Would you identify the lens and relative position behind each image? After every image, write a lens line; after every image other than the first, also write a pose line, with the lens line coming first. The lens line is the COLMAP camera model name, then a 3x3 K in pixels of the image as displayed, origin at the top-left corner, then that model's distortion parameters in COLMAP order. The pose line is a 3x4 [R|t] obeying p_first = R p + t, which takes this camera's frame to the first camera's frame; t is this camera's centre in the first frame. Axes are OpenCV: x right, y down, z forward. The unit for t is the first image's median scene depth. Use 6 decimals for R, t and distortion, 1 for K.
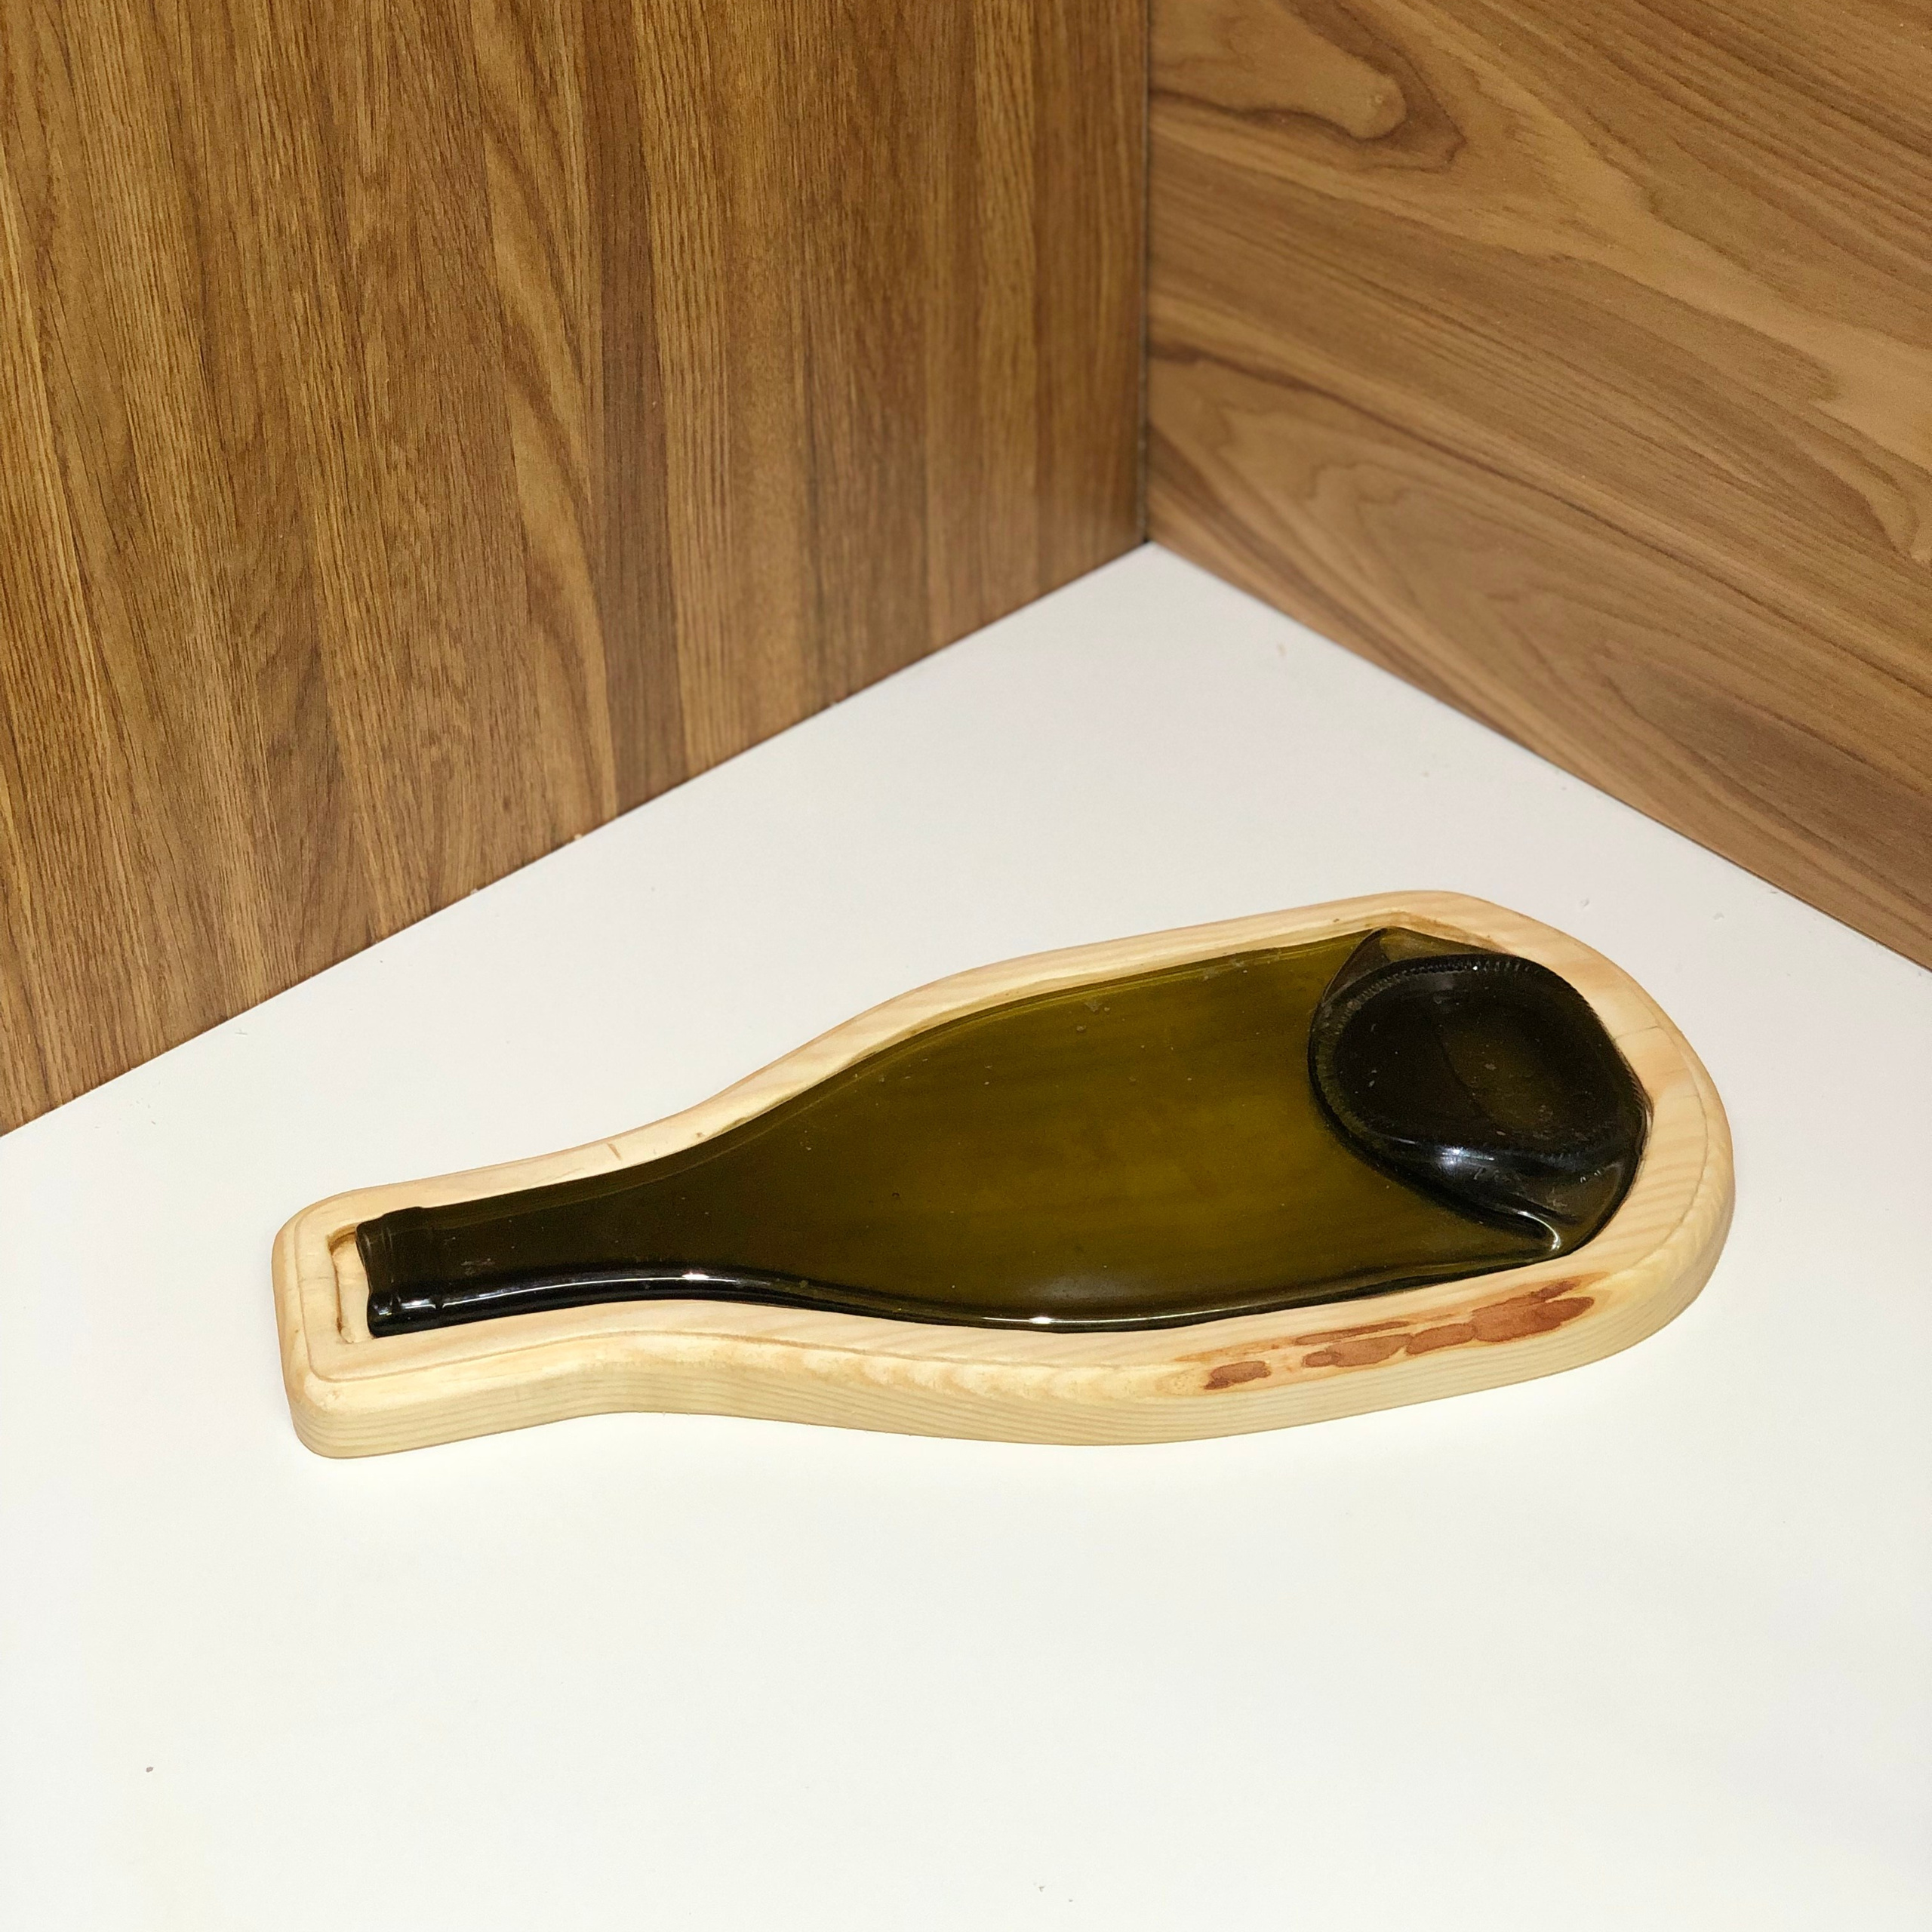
lens RADIAL K [[3834.2, 0, 948.6], [0, 3834.2, 968.4], [0, 0, 1]] dist [0.043496, 0.000000]
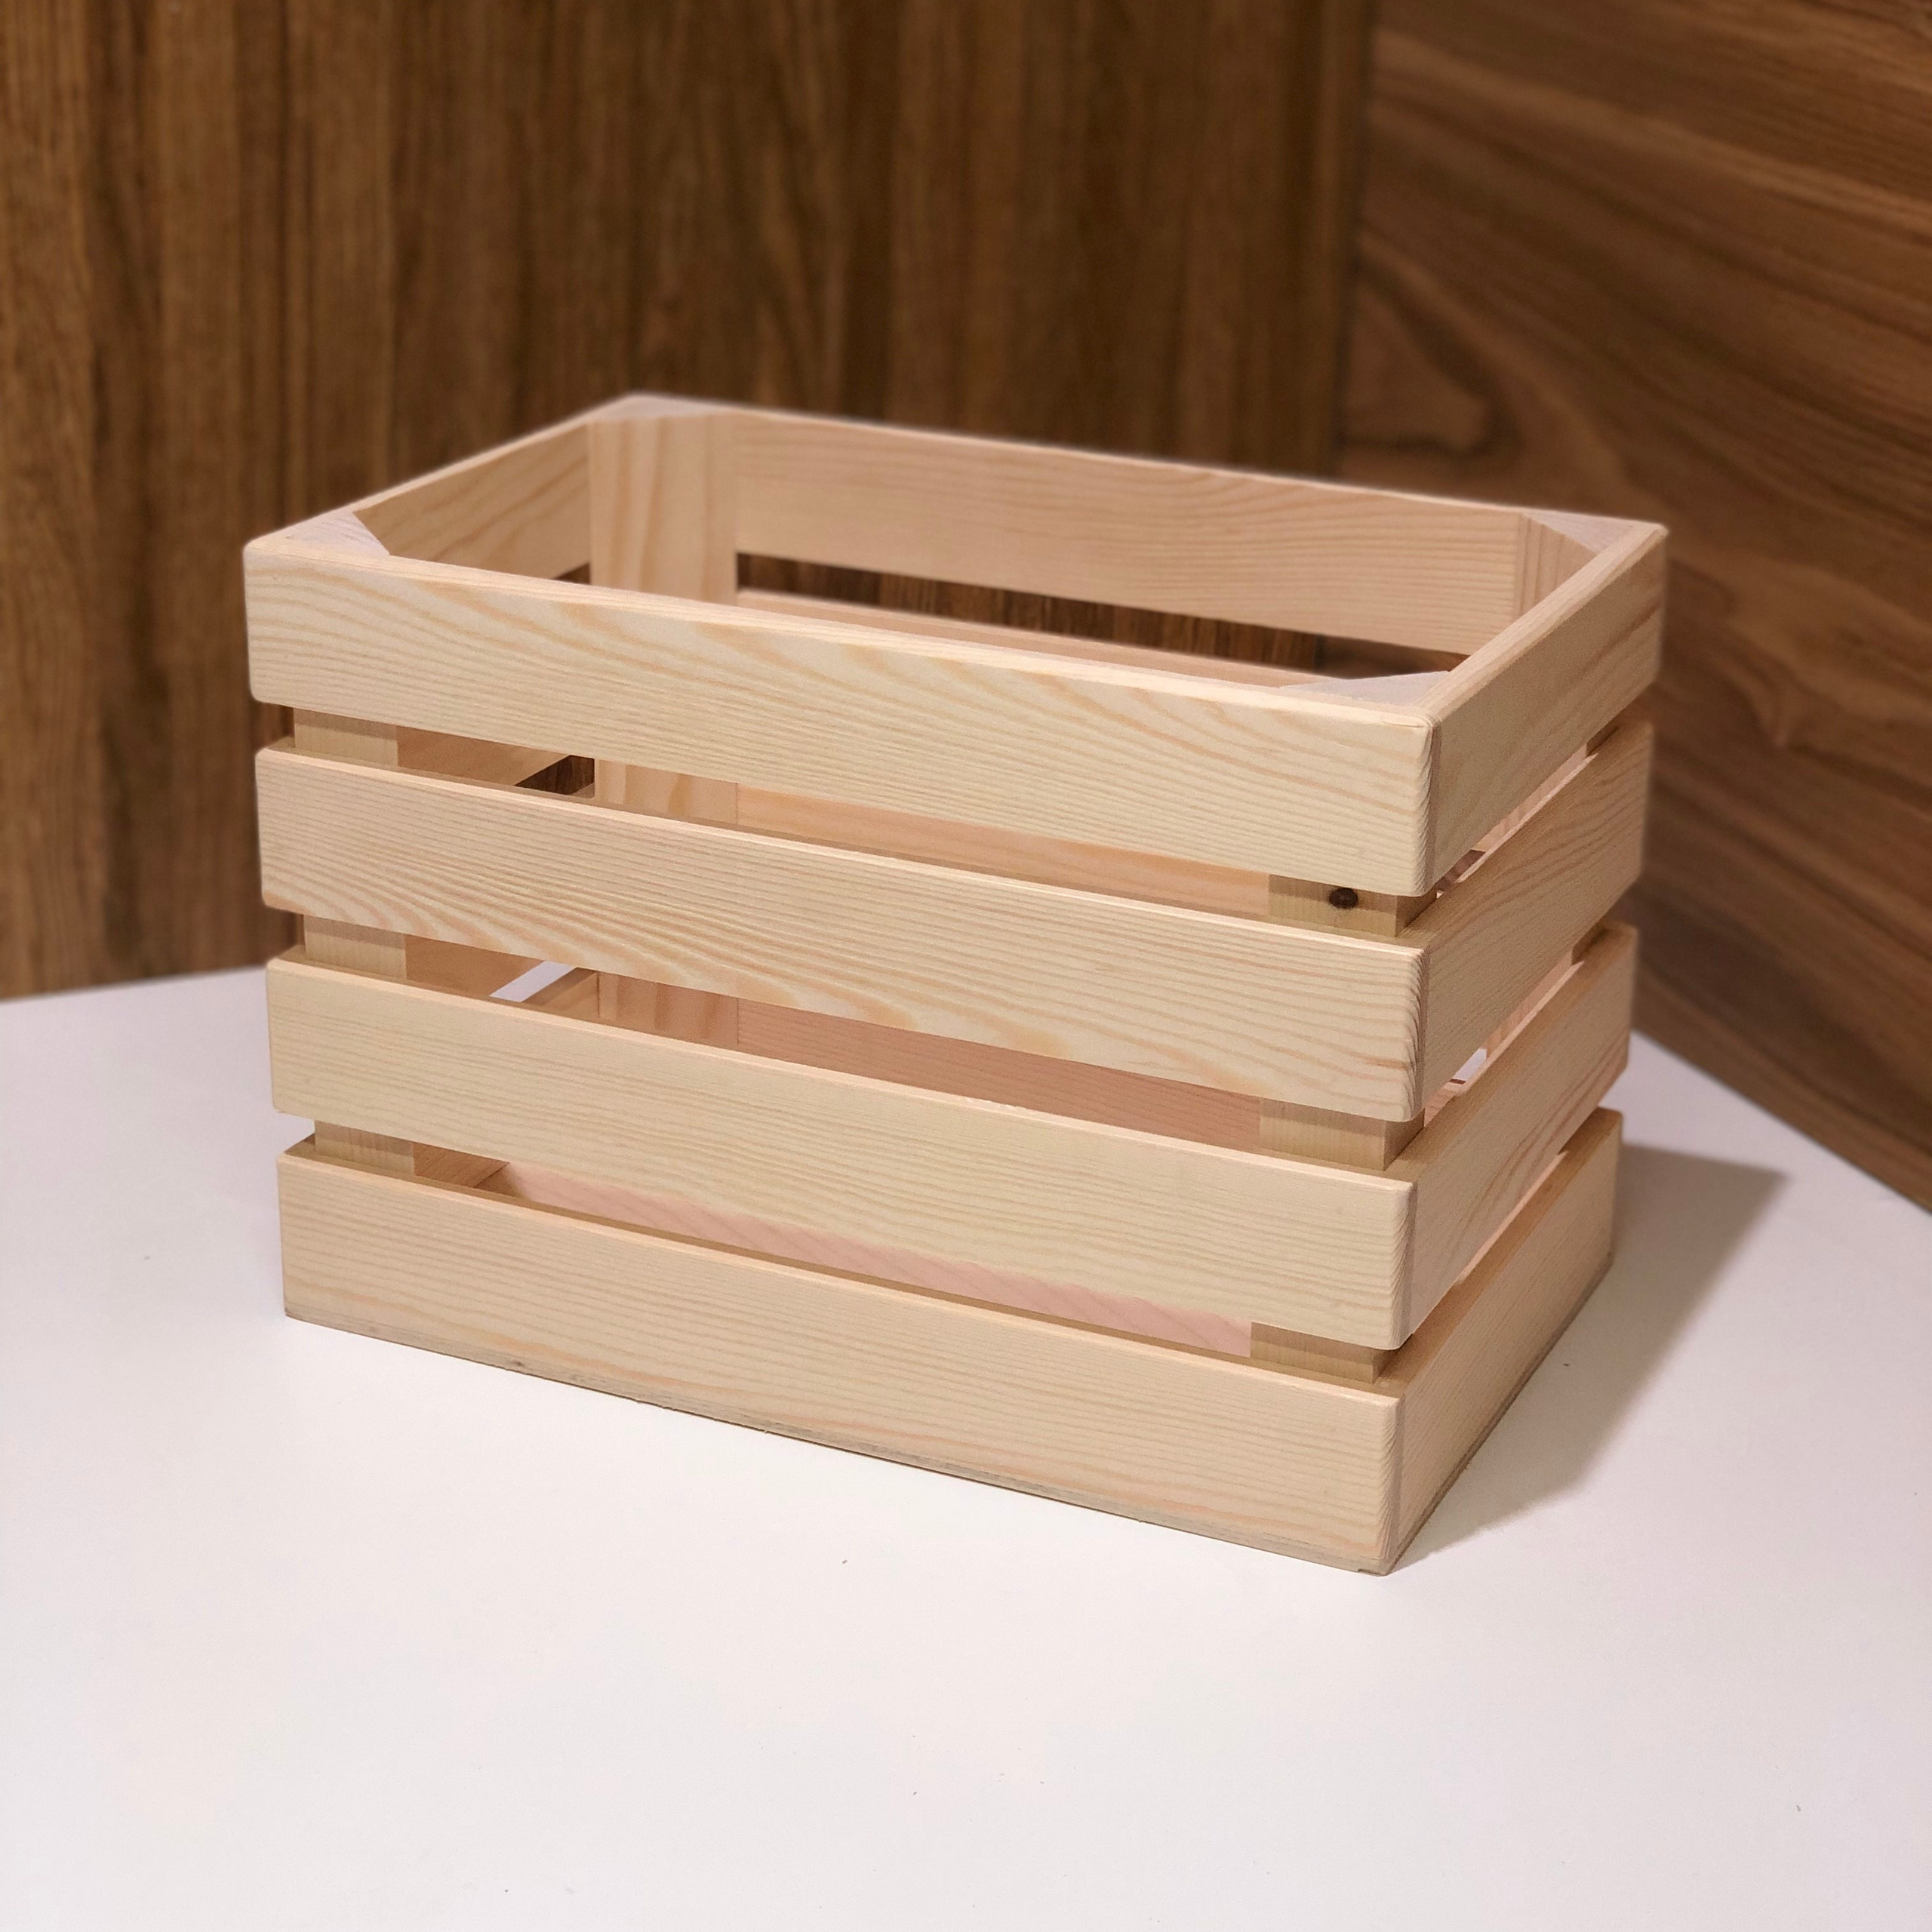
lens RADIAL K [[3834.2, 0, 963.8], [0, 3834.2, 980.8], [0, 0, 1]] dist [0.043496, 0.000000]
pose [[0.957668, 0.161007, -0.238639, 0.294296], [-0.222628, 0.939771, -0.259360, 0.327659], [0.182507, 0.301509, 0.935833, -0.169138]]
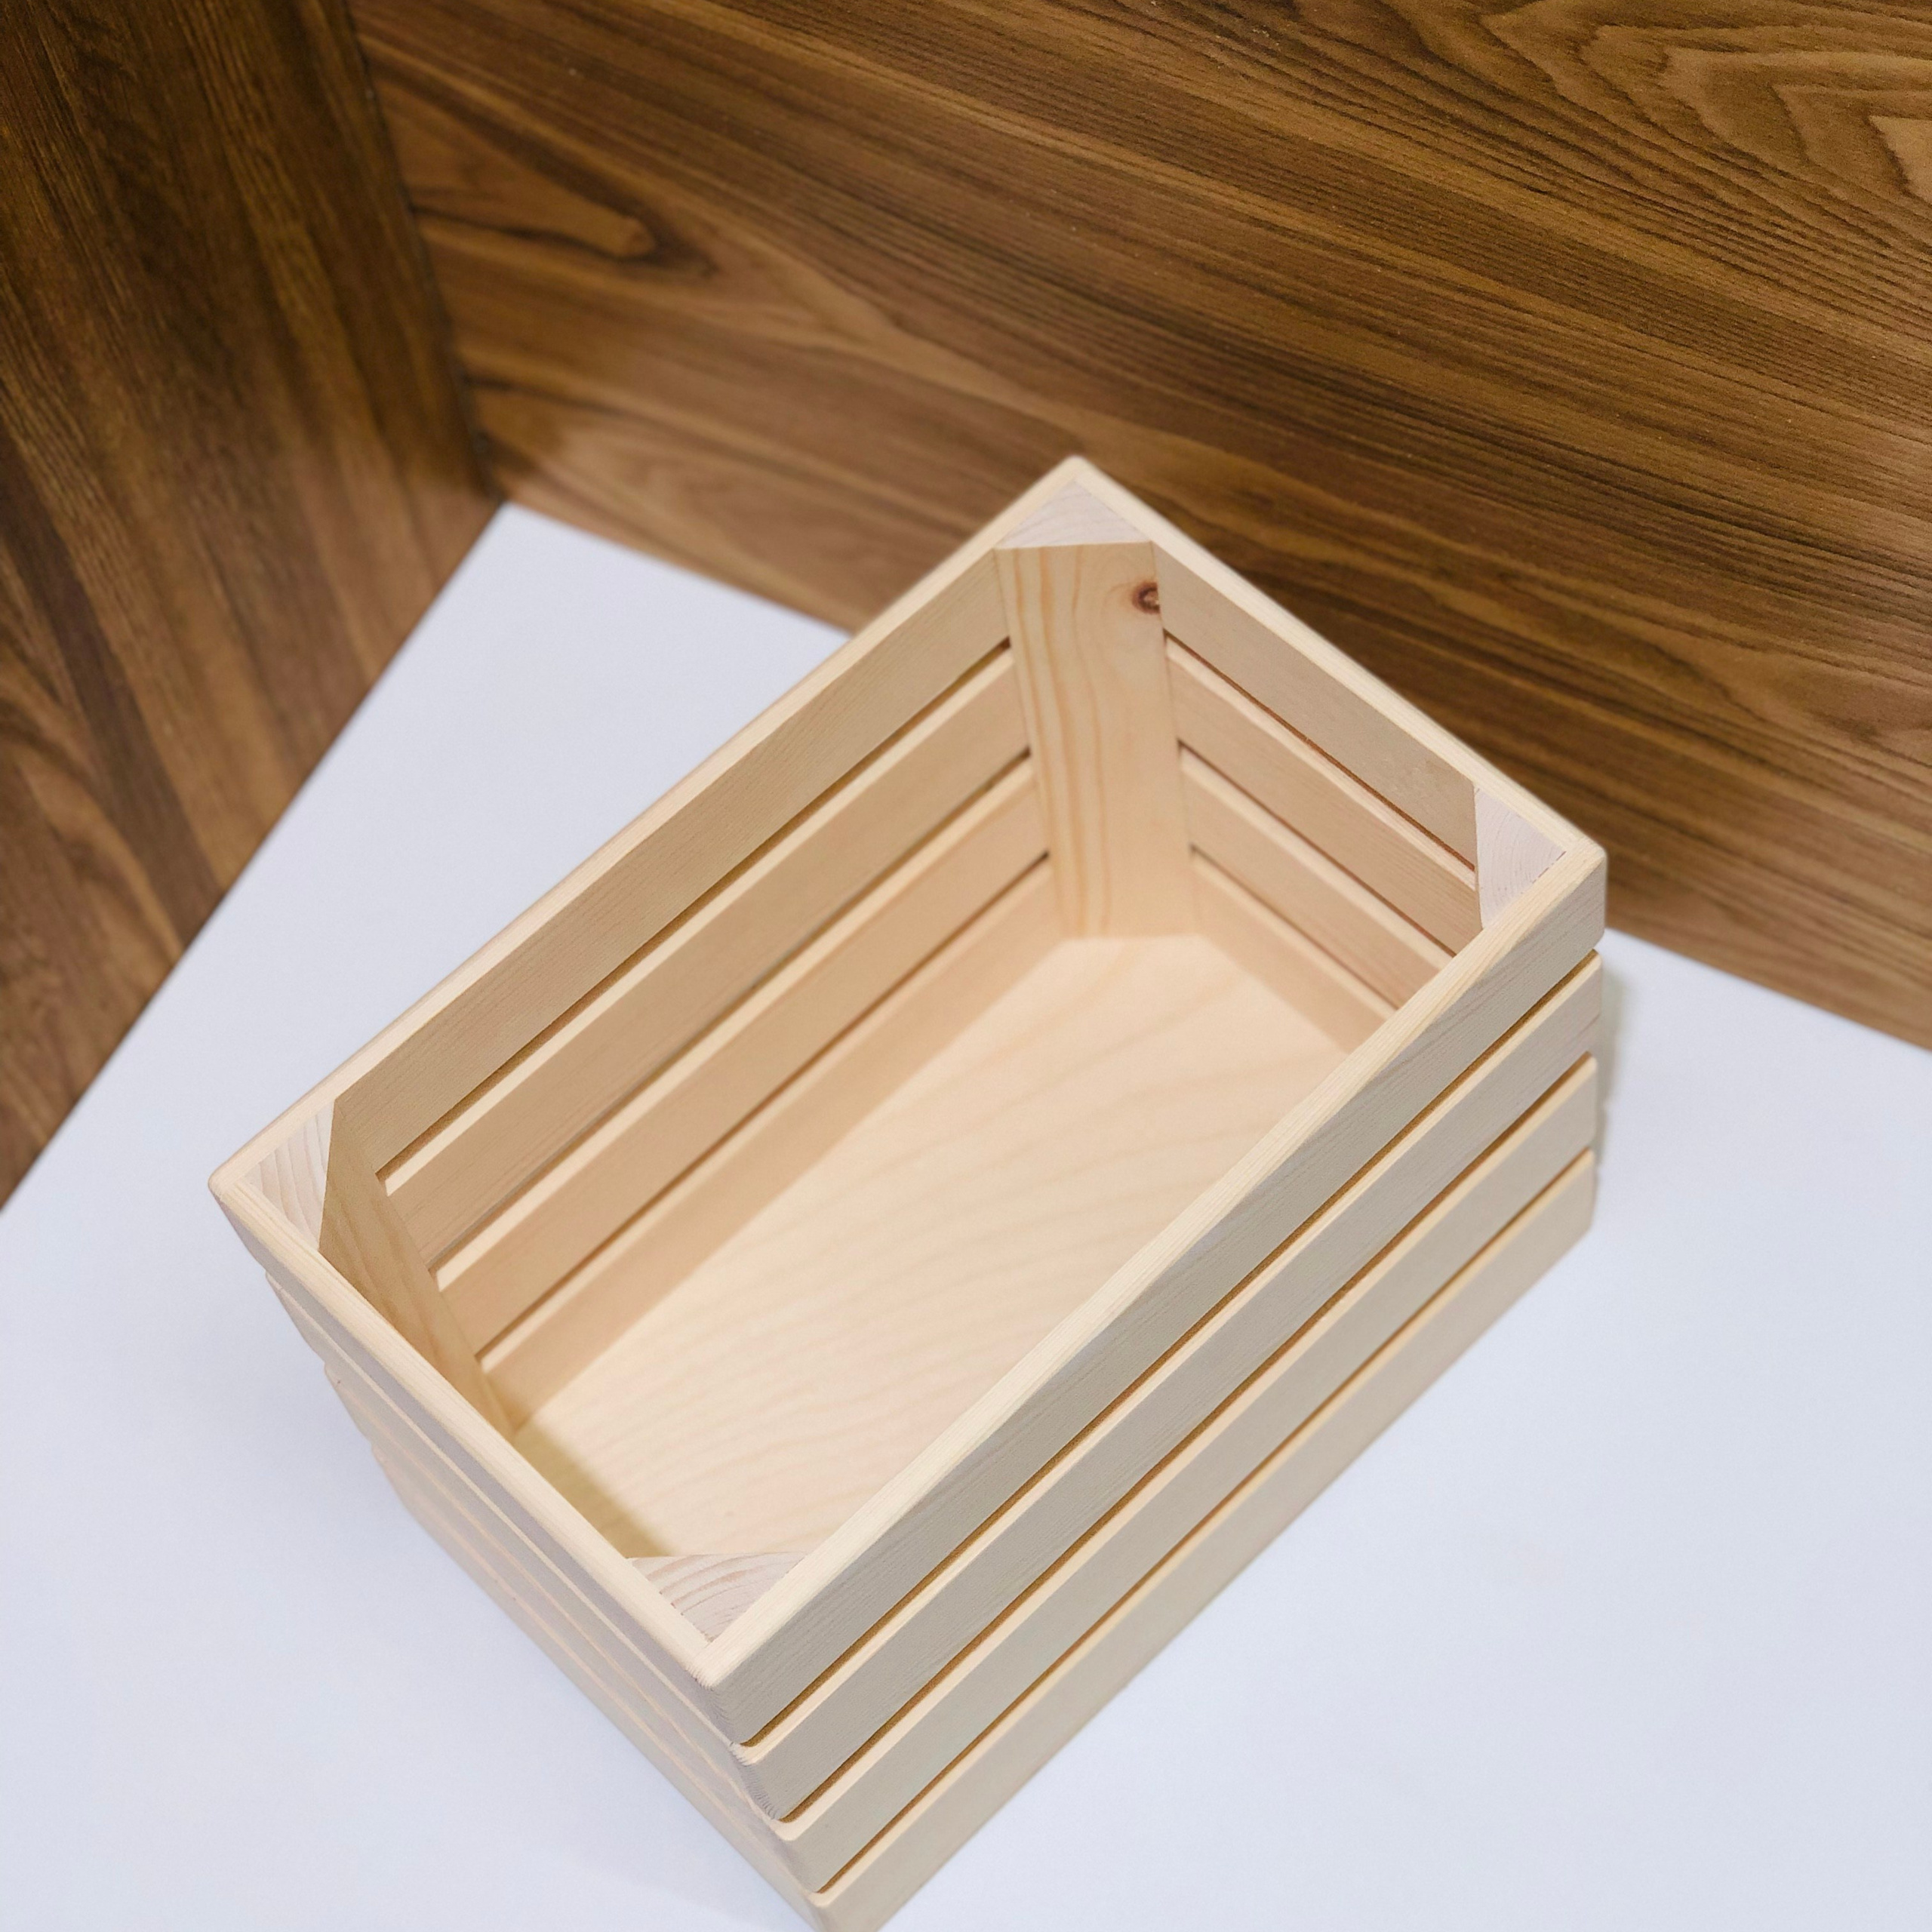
lens RADIAL K [[3834.2, 0, 982.3], [0, 3834.2, 968.0], [0, 0, 1]] dist [0.043496, 0.000000]
pose [[0.932814, -0.333777, 0.135834, -0.020661], [0.271877, 0.899264, 0.342646, -0.409962], [-0.236518, -0.282695, 0.929593, -0.171312]]
